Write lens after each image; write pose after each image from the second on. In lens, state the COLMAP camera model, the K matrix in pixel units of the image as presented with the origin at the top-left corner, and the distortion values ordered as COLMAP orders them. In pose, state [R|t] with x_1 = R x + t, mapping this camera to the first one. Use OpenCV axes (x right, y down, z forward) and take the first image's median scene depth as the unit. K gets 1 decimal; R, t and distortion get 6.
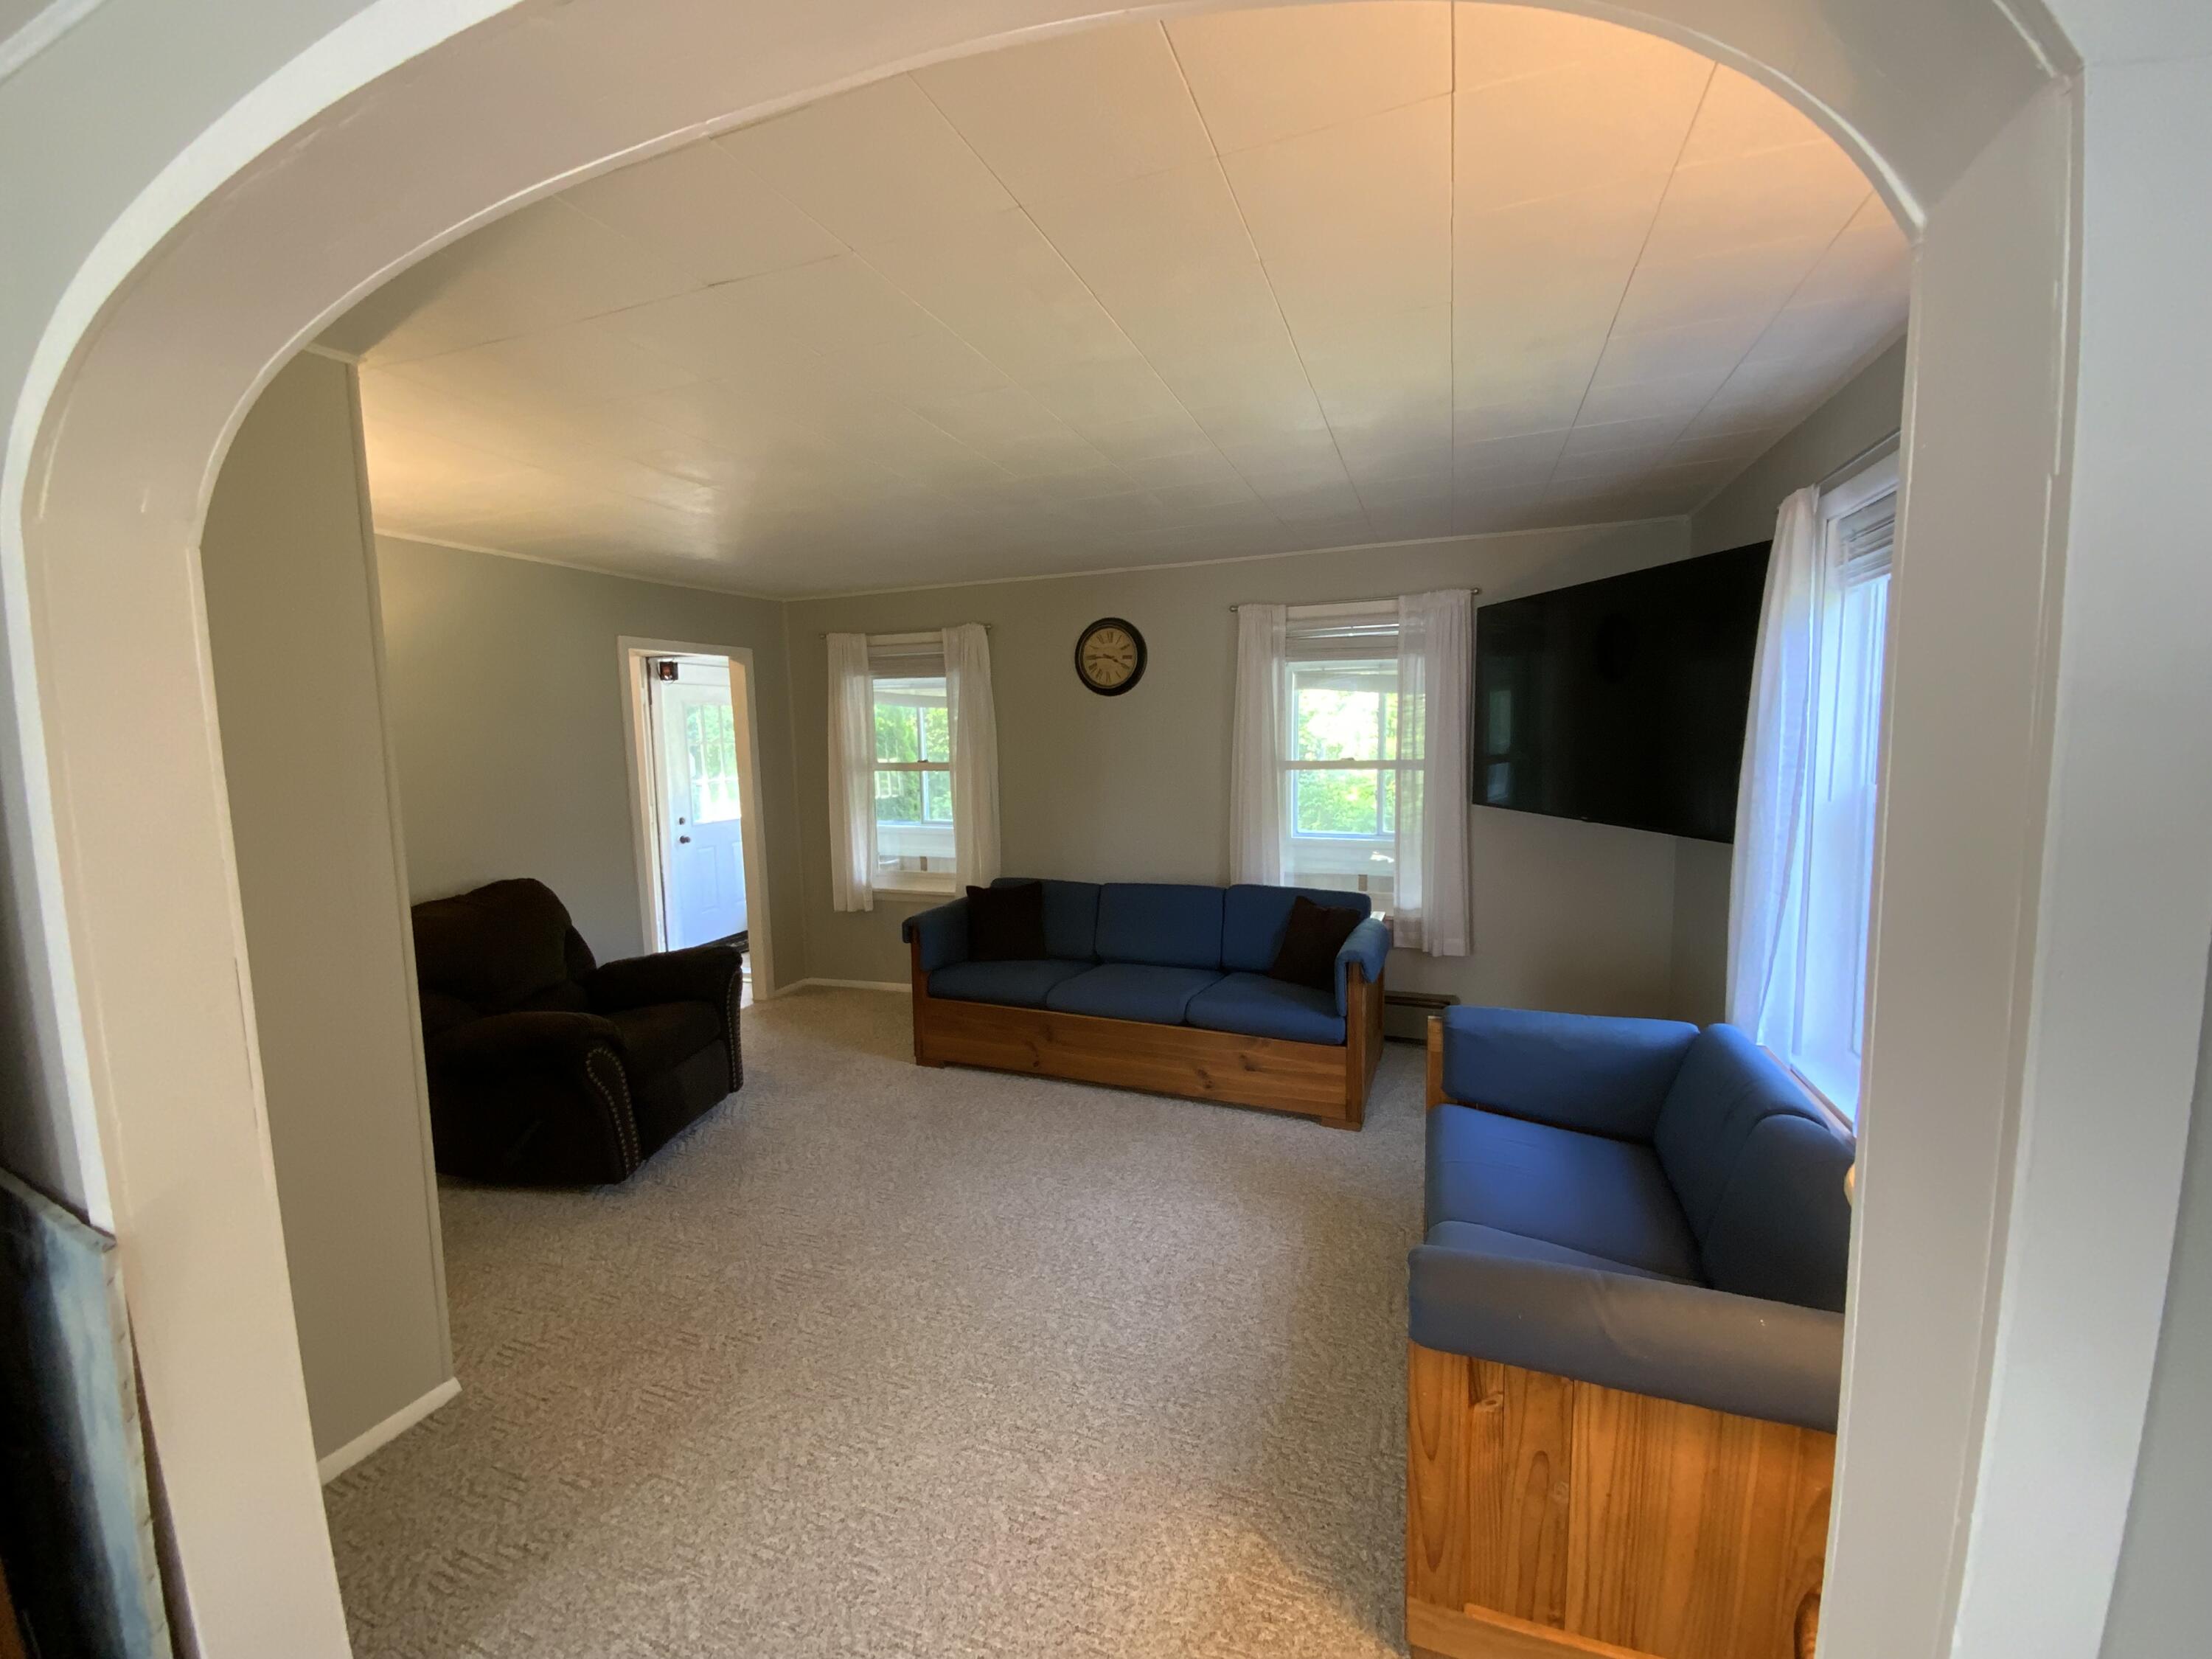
lens RADIAL K [[920.3, 0, 1107.6], [0, 920.3, 822.8], [0, 0, 1]] dist [0.080783, -0.000138]
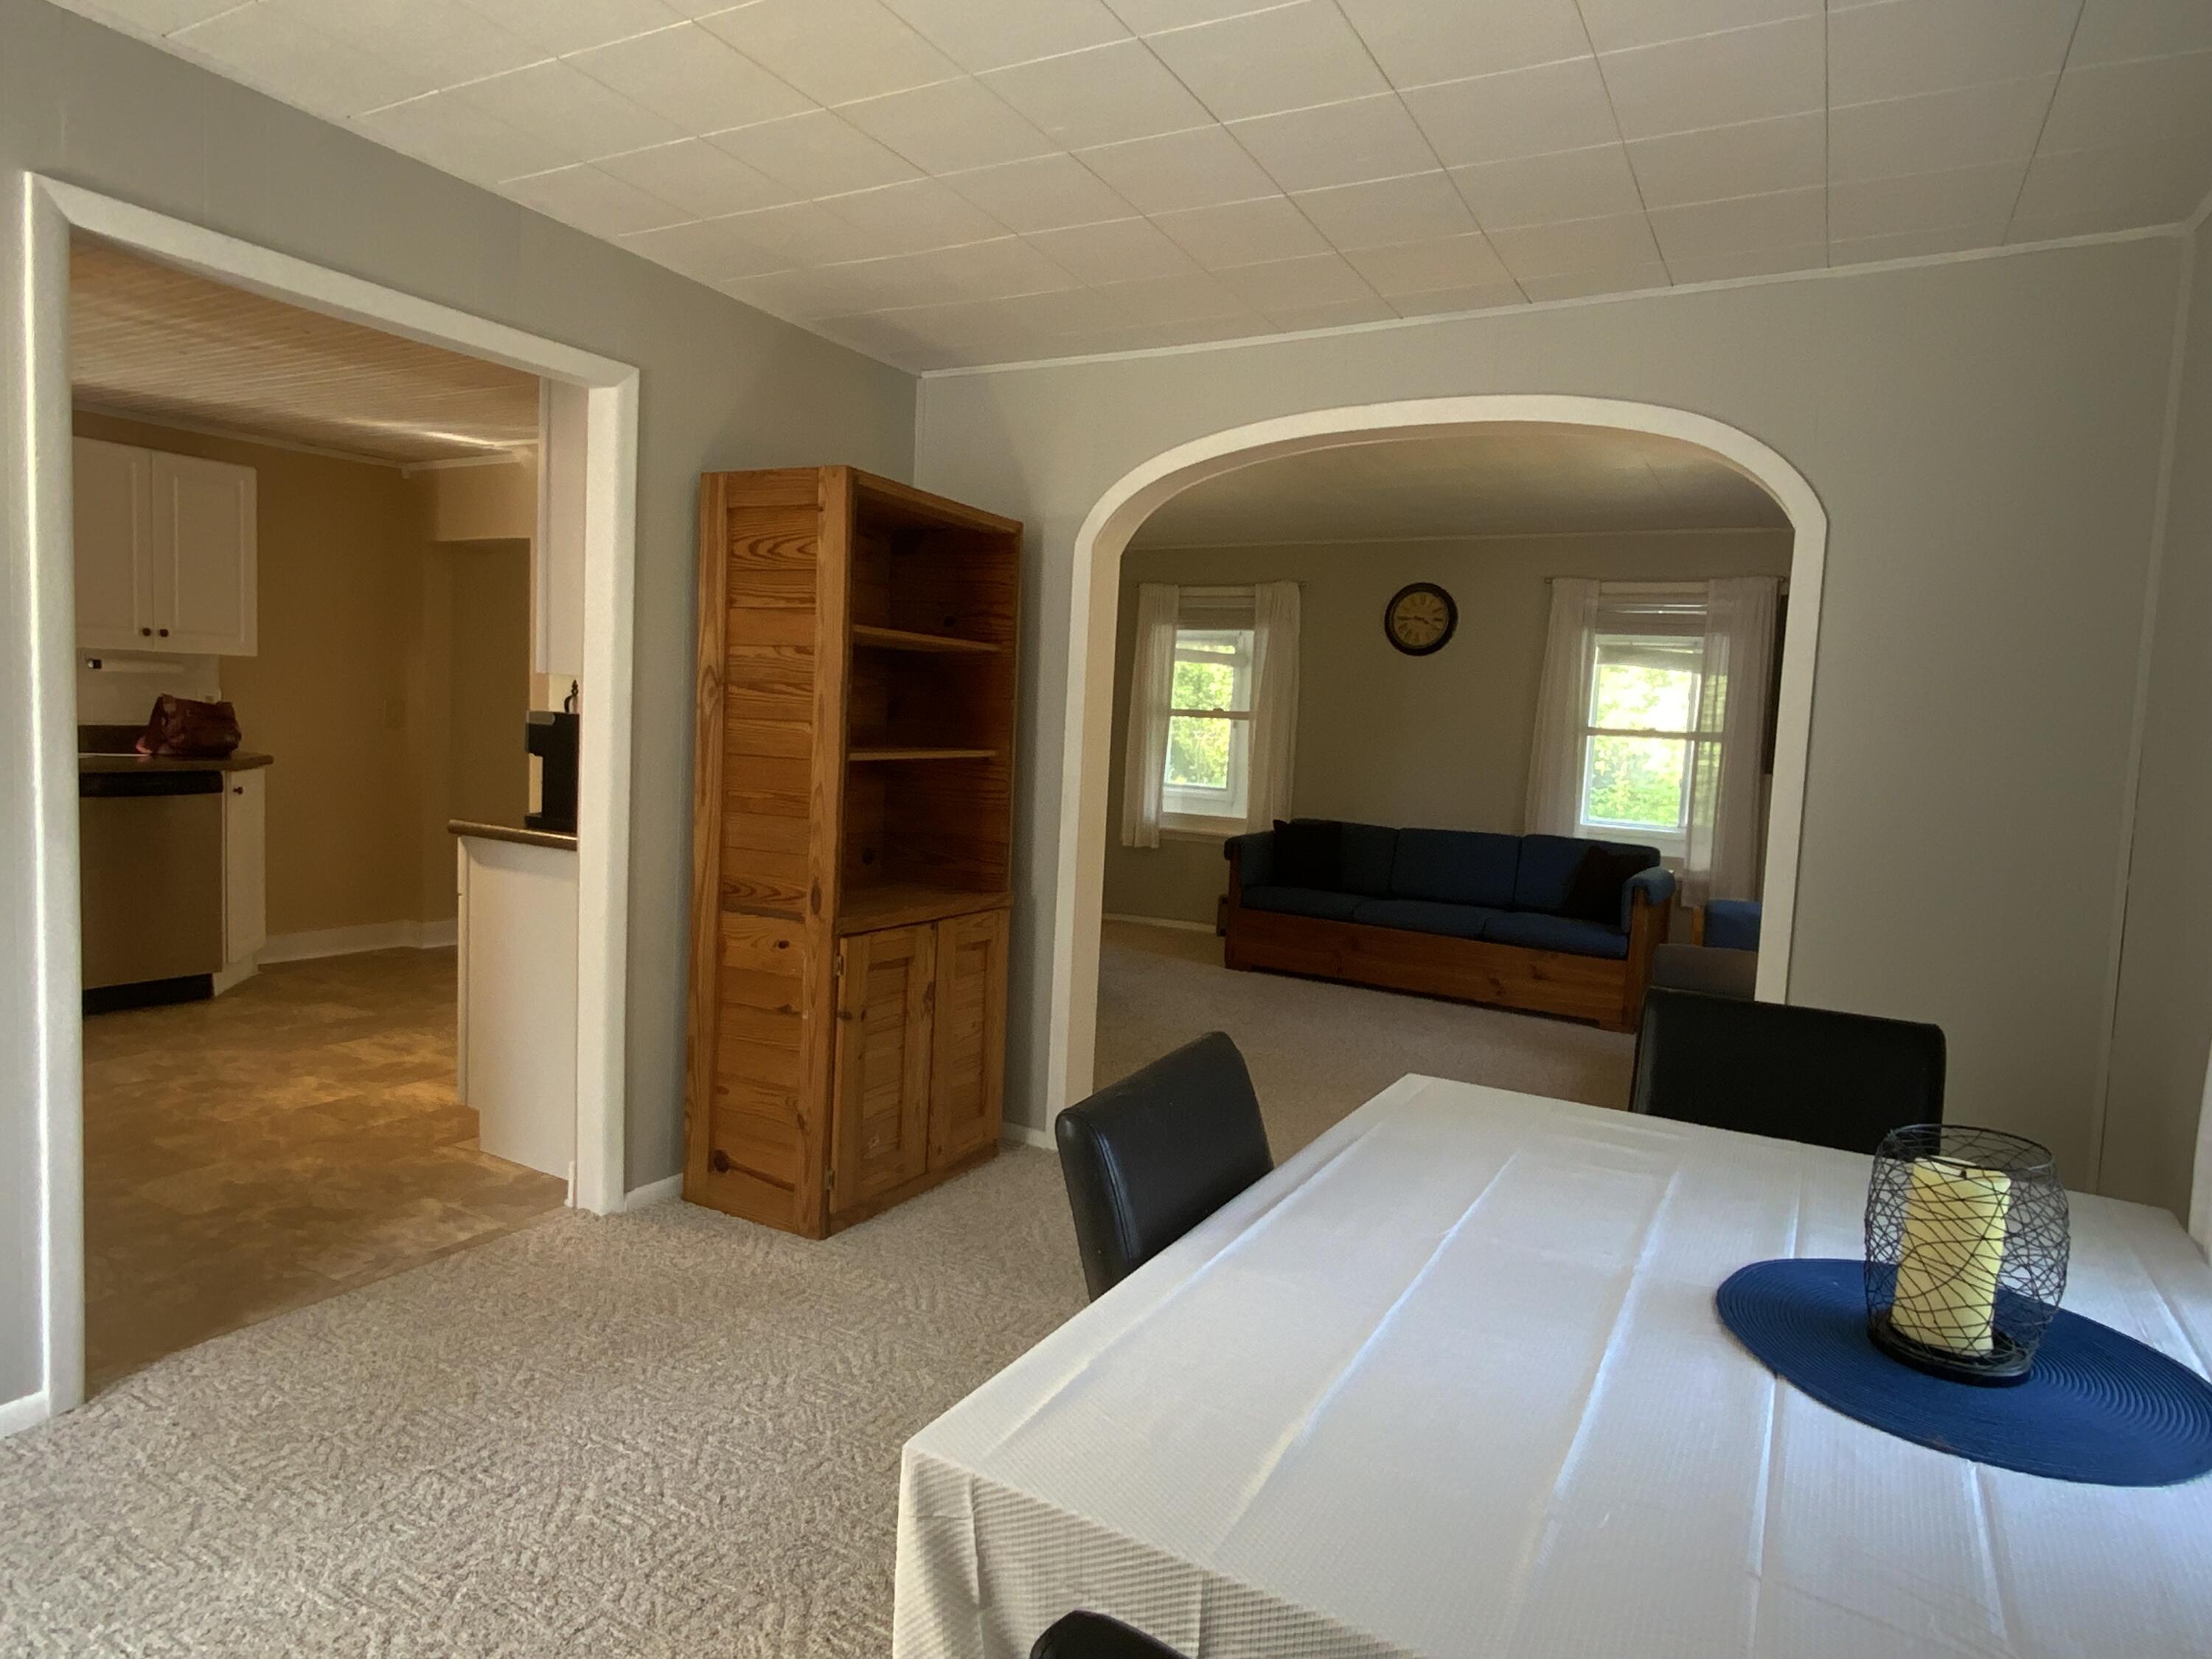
lens RADIAL K [[1312.2, 0, 1076.4], [0, 1312.2, 802.9], [0, 0, 1]] dist [0.004151, 0.000497]
pose [[0.983846, 0.080459, -0.159916, -0.140233], [-0.086800, 0.995677, -0.033064, 0.125851], [0.156565, 0.046411, 0.986577, -0.592723]]
